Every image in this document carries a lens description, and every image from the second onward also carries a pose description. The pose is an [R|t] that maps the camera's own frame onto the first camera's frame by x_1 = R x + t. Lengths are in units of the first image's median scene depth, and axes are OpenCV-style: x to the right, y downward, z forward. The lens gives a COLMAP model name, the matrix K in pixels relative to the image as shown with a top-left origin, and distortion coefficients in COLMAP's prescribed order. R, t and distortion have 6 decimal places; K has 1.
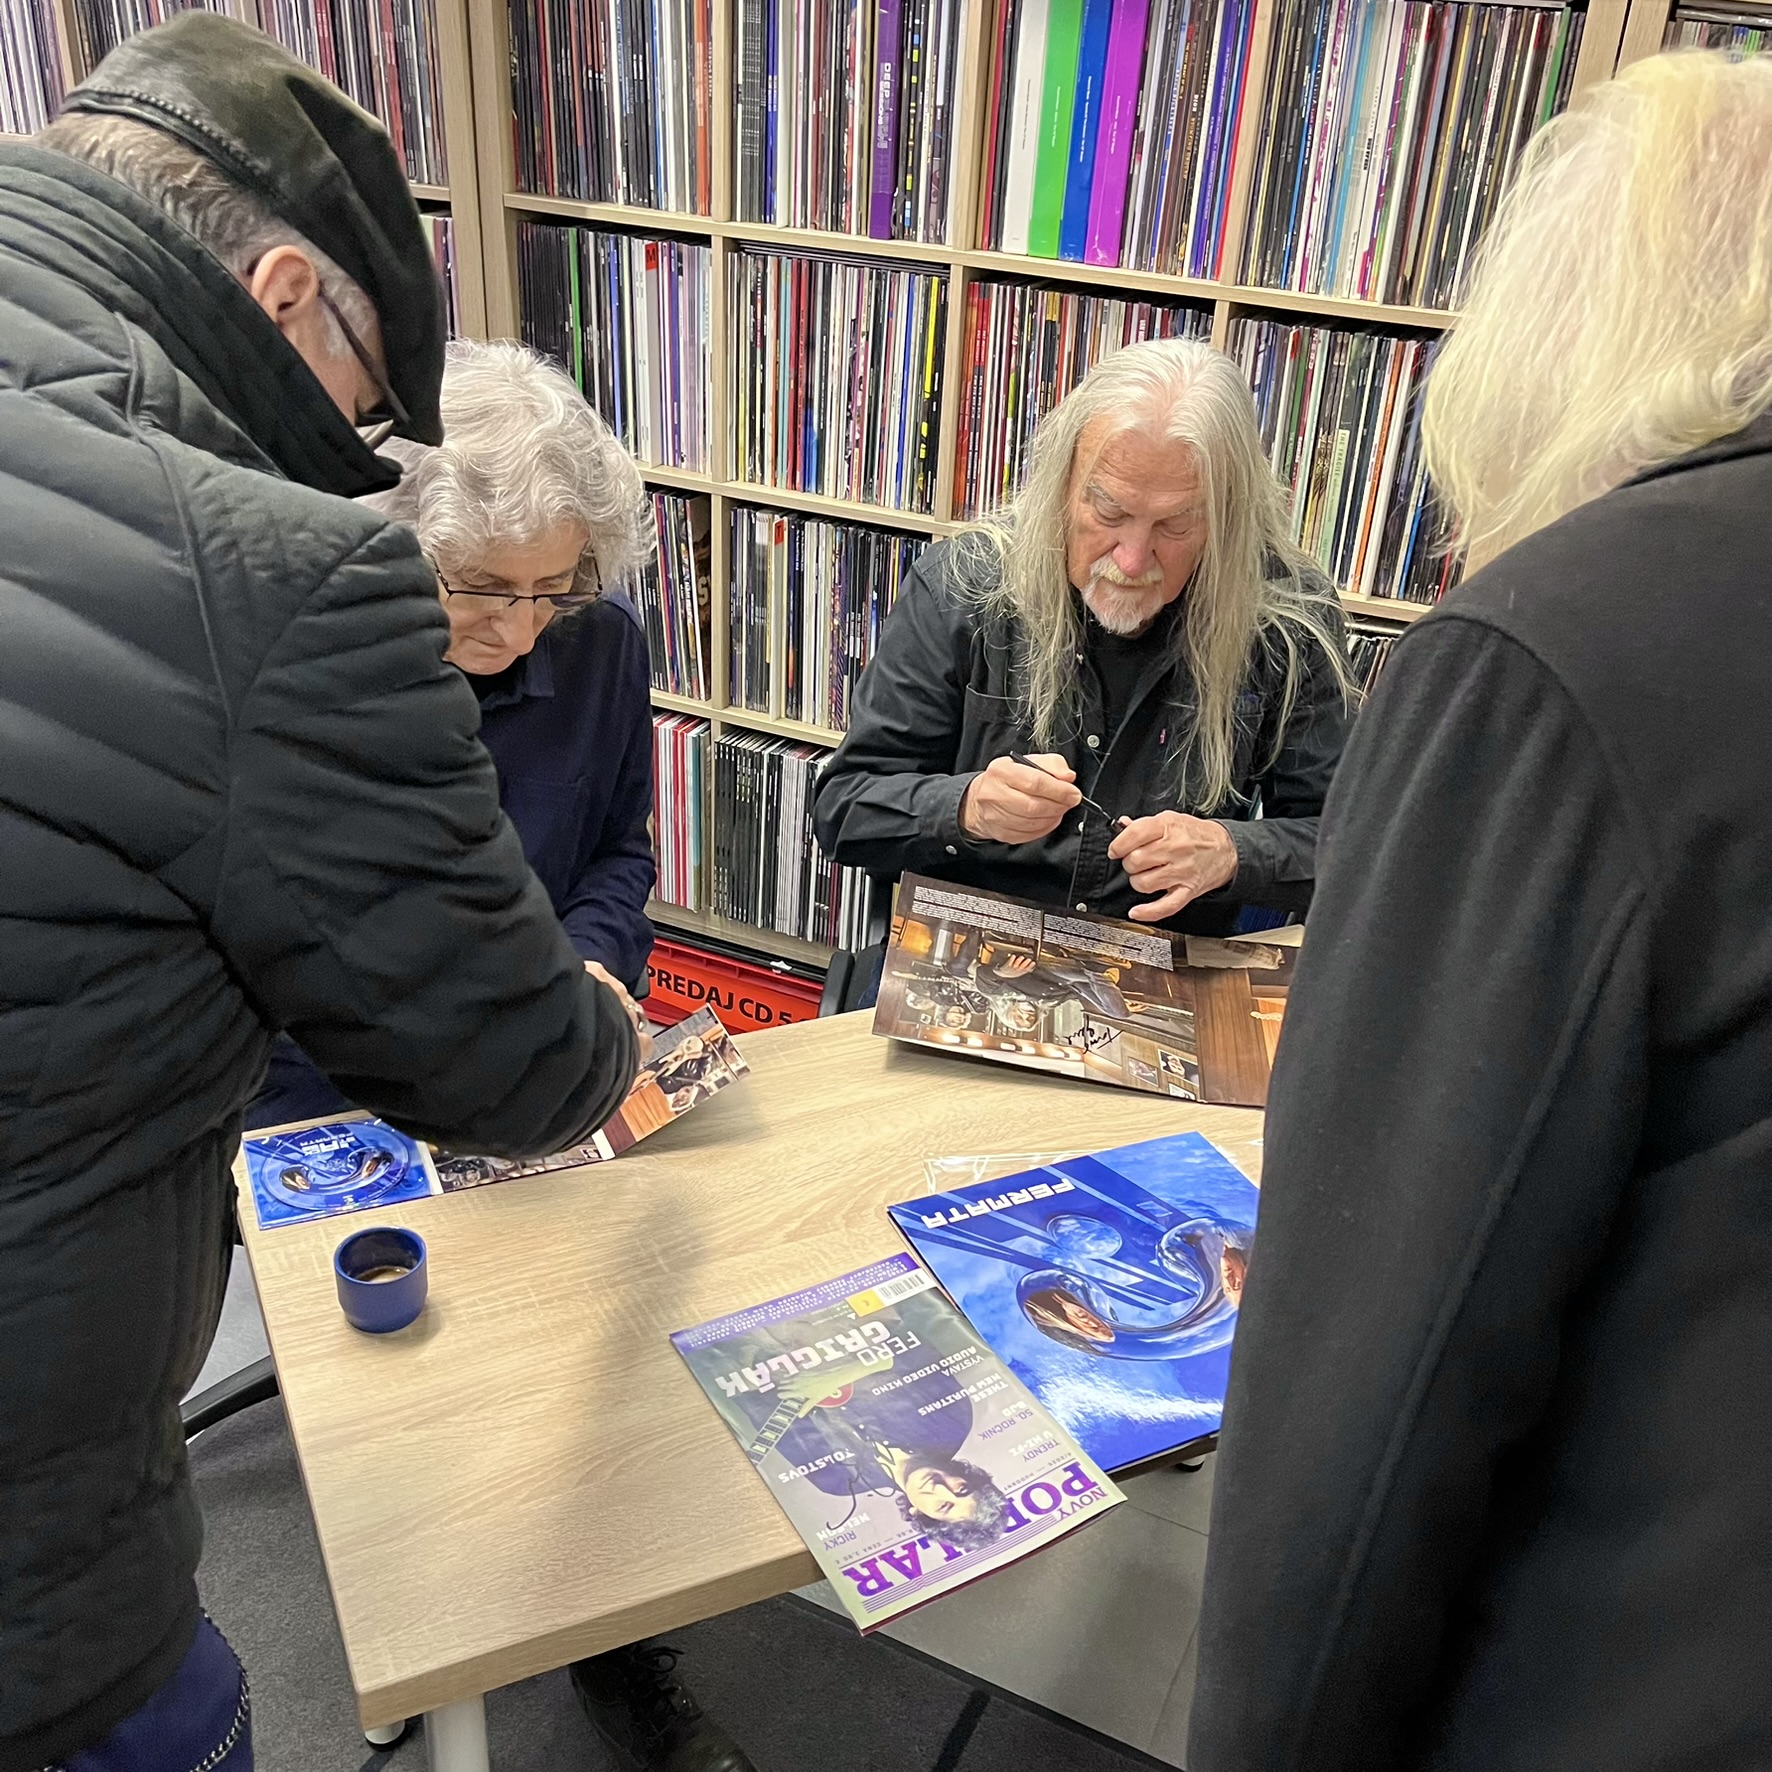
lens RADIAL K [[1693.9, 0, 887.5], [0, 1693.9, 899.3], [0, 0, 1]] dist [-0.026685, 0.000000]
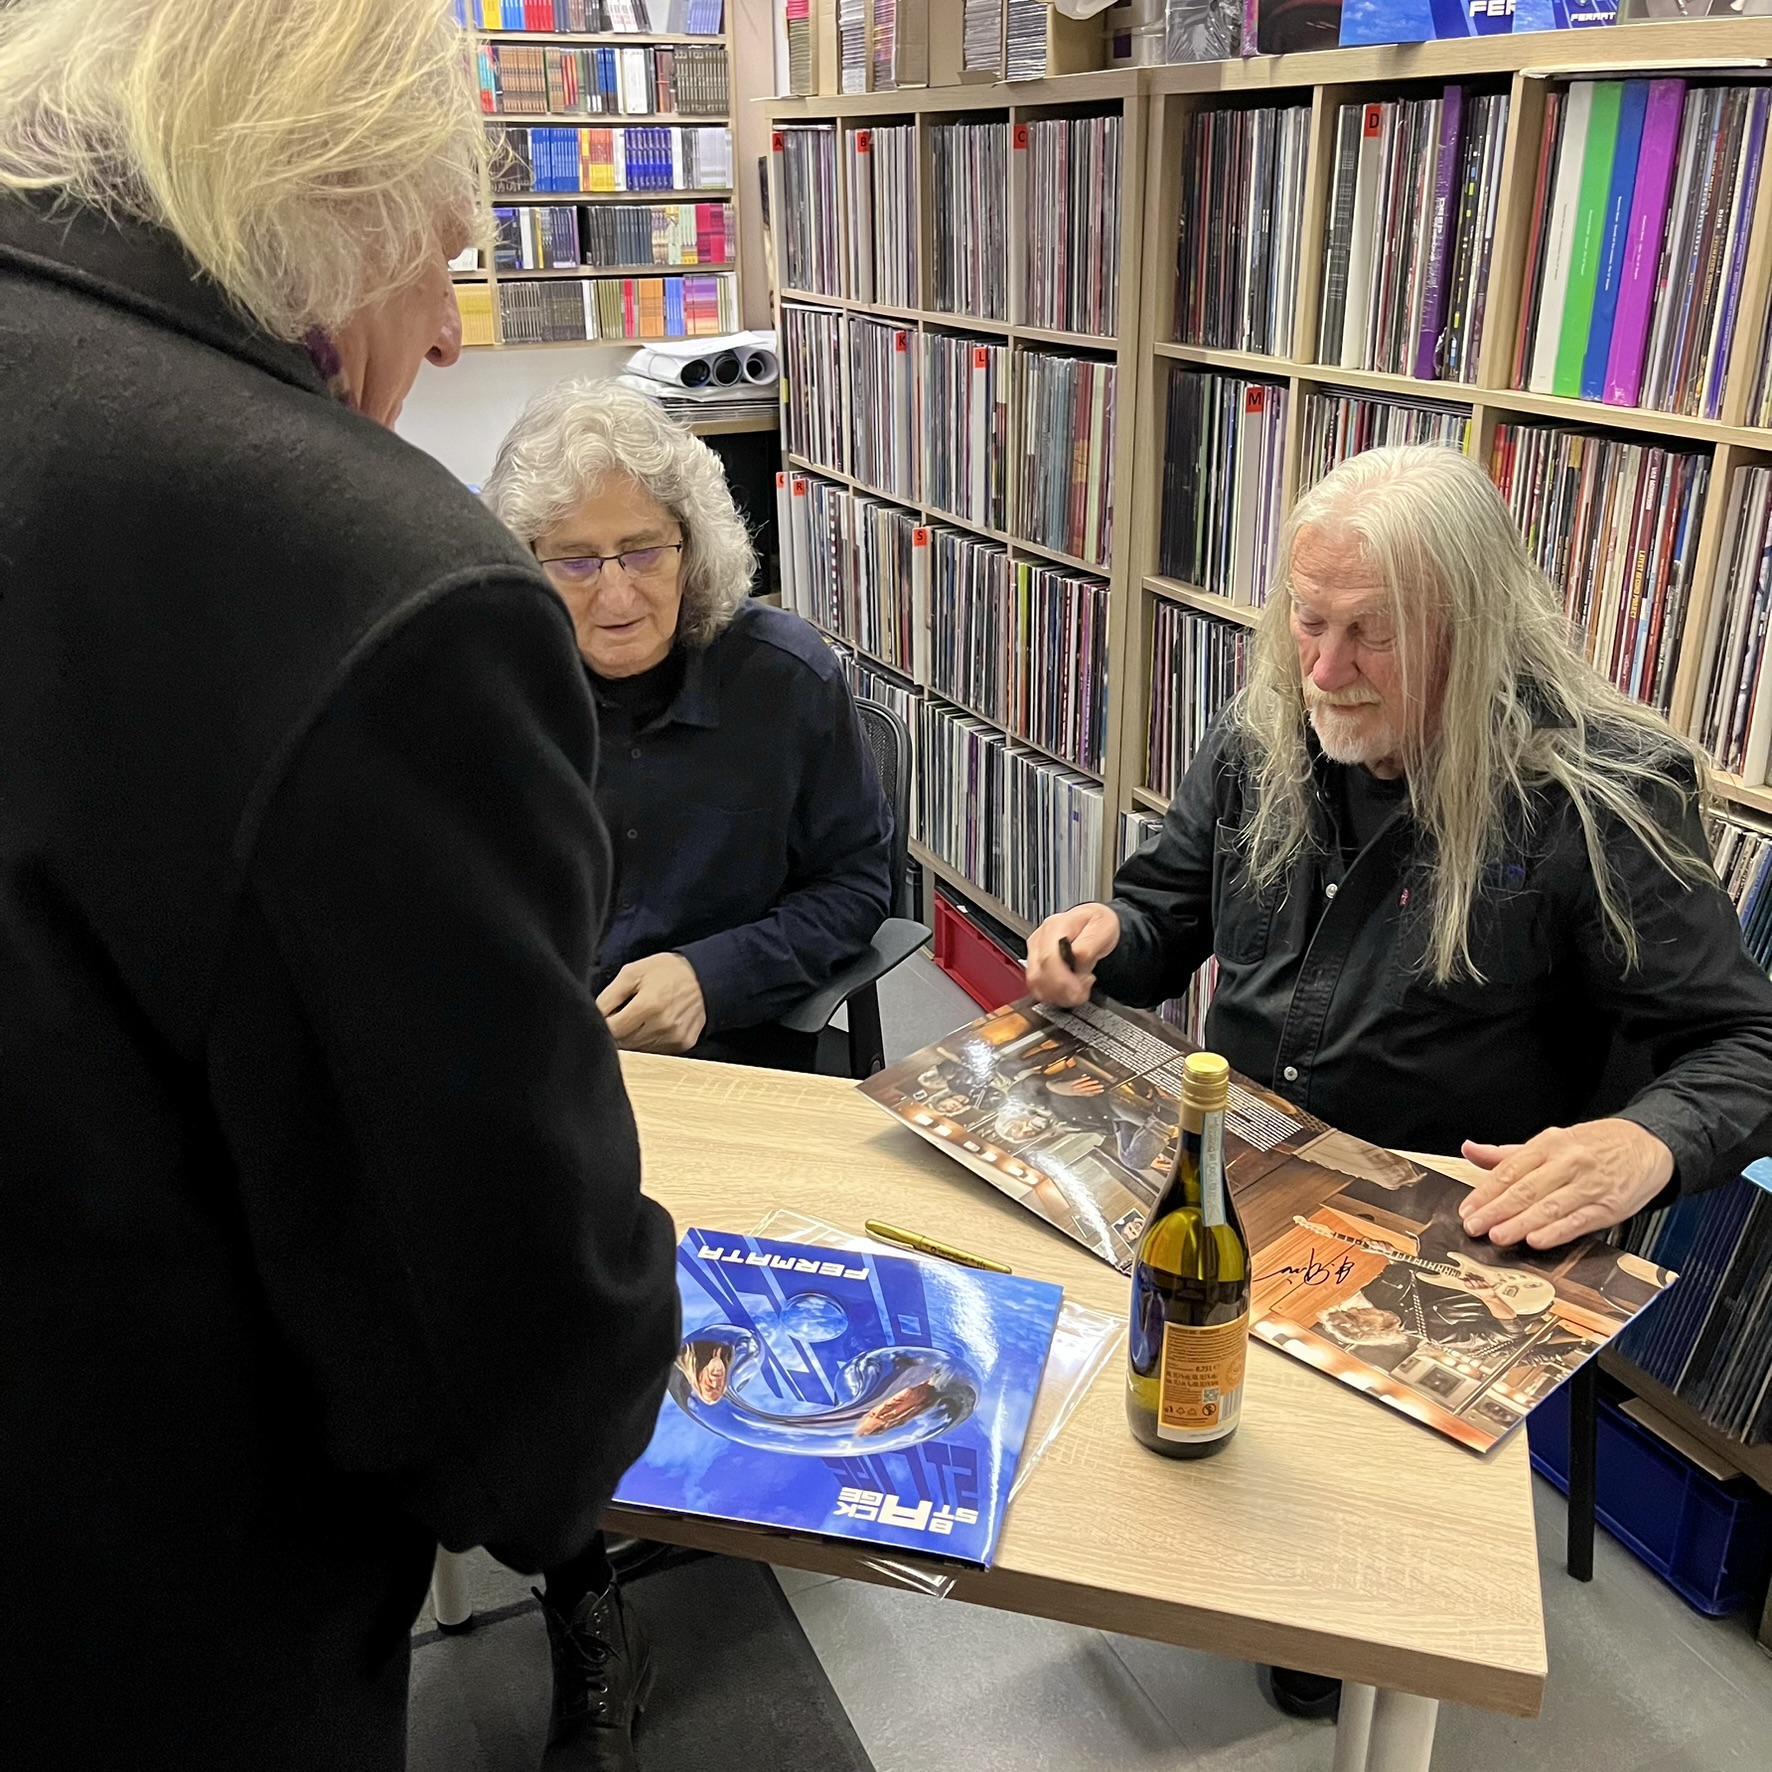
lens RADIAL K [[1693.9, 0, 892.2], [0, 1693.9, 876.7], [0, 0, 1]] dist [-0.026685, 0.000000]
pose [[0.783412, 0.184566, -0.593465, 0.379771], [-0.262173, 0.963909, -0.046311, -0.002009], [0.563499, 0.191871, 0.803526, 0.131584]]
